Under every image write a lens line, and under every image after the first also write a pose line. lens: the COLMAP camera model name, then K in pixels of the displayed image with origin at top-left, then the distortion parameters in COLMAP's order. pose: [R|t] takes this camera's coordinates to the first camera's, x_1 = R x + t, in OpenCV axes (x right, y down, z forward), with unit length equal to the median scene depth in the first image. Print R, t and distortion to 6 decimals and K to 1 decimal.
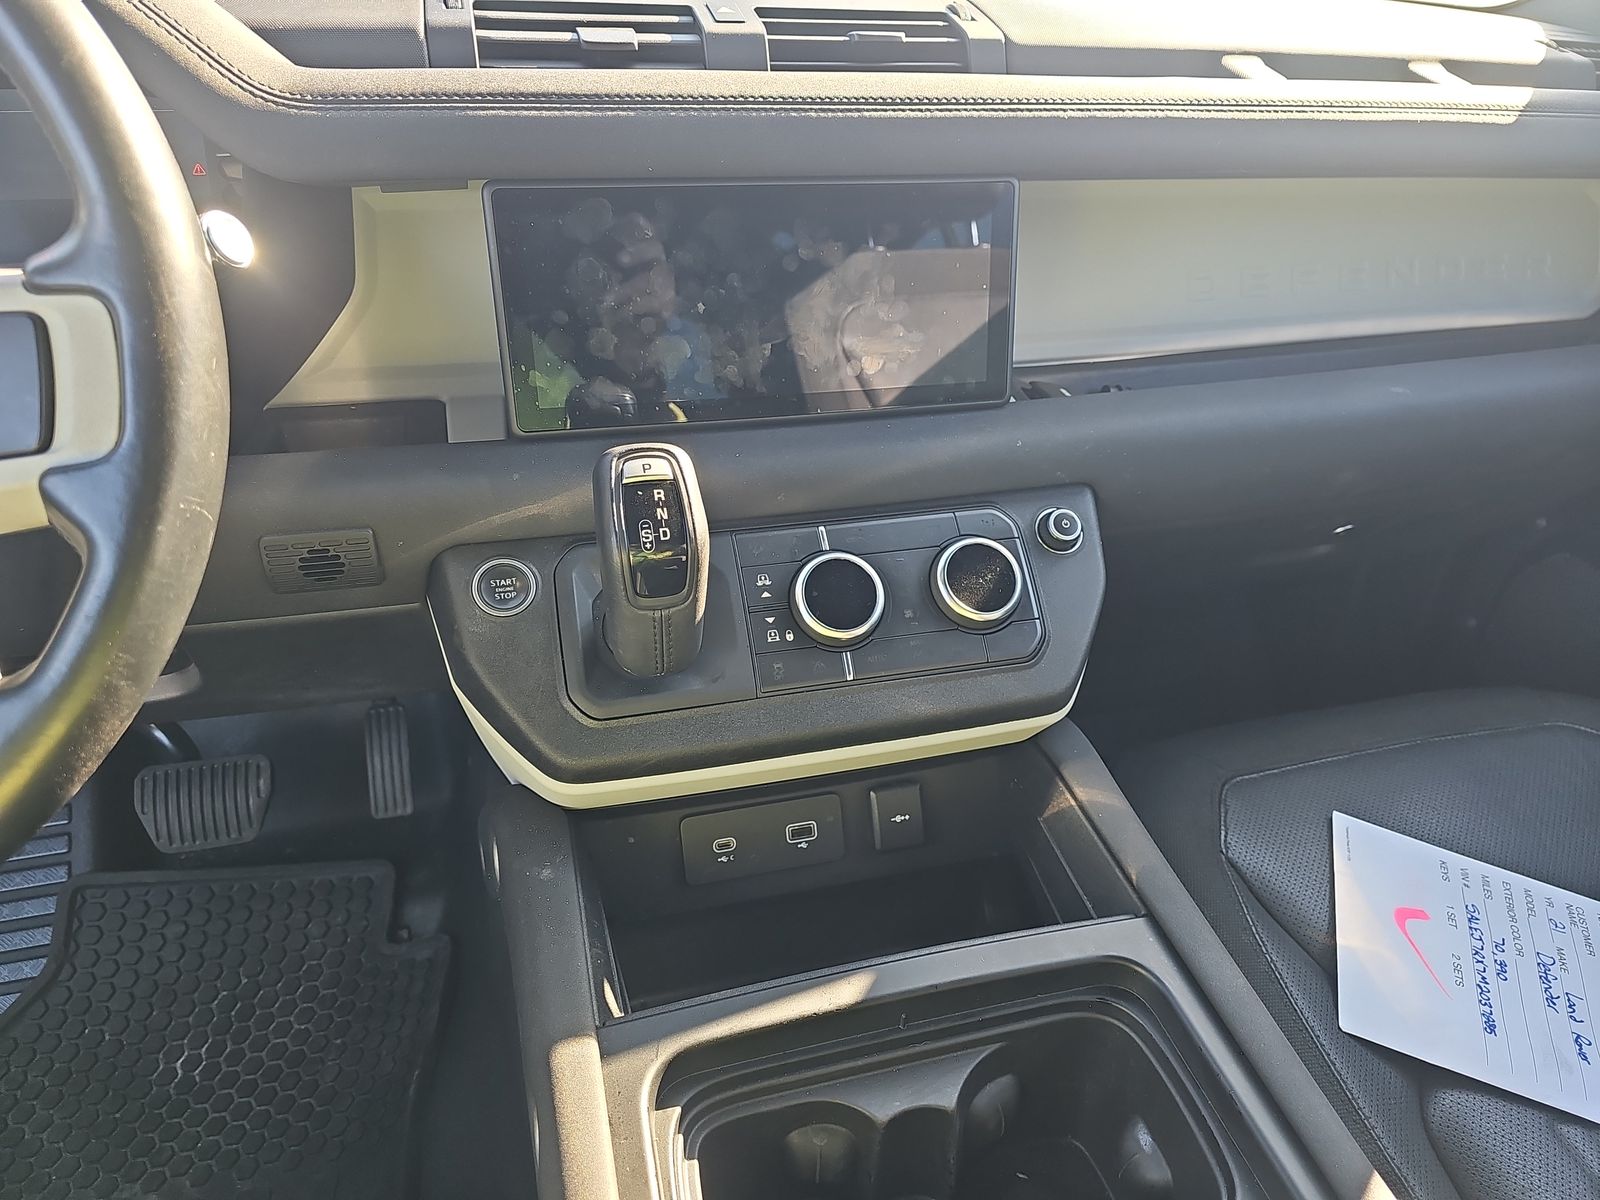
lens RADIAL K [[1087.1, 0, 788.9], [0, 1087.1, 599.3], [0, 0, 1]] dist [-0.007394, -0.002970]
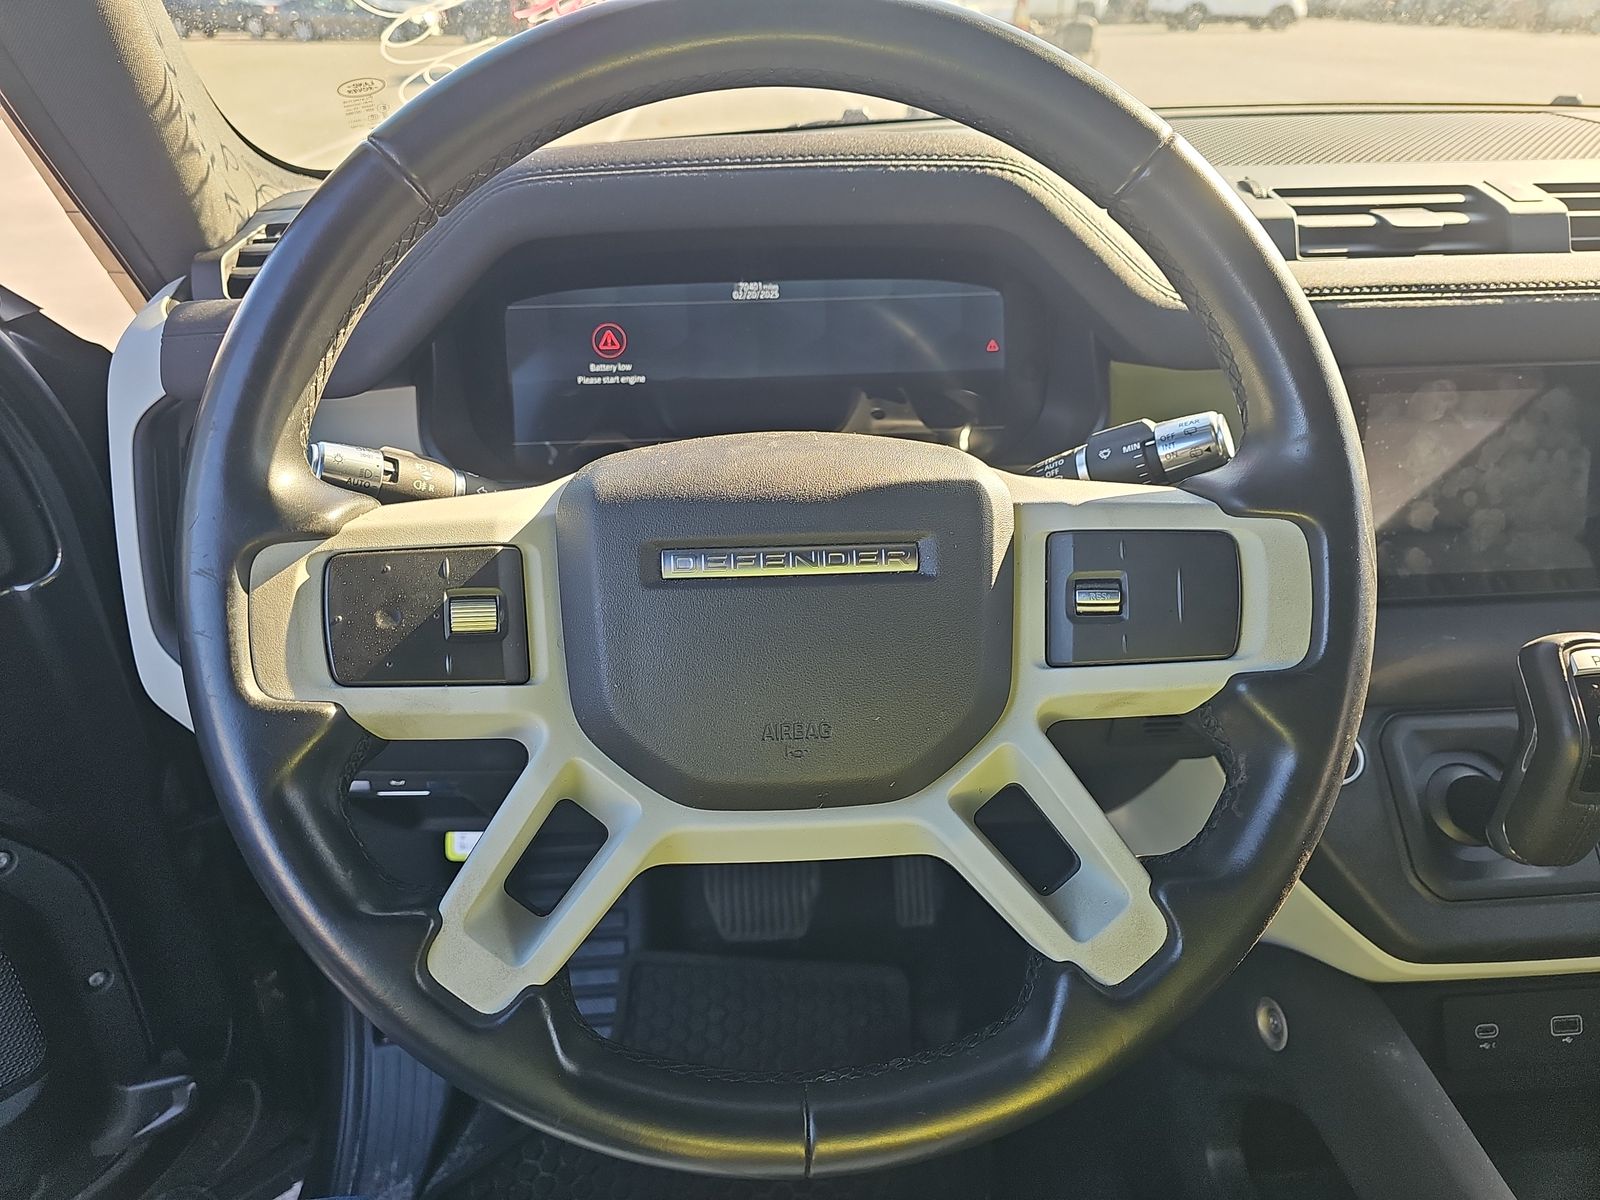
lens RADIAL K [[1087.1, 0, 799.5], [0, 1087.1, 591.9], [0, 0, 1]] dist [-0.007394, -0.002970]
pose [[0.975023, 0.047678, -0.216927, -0.484821], [-0.066567, 0.994520, -0.080613, -0.042714], [0.211895, 0.093040, 0.972854, -0.093459]]
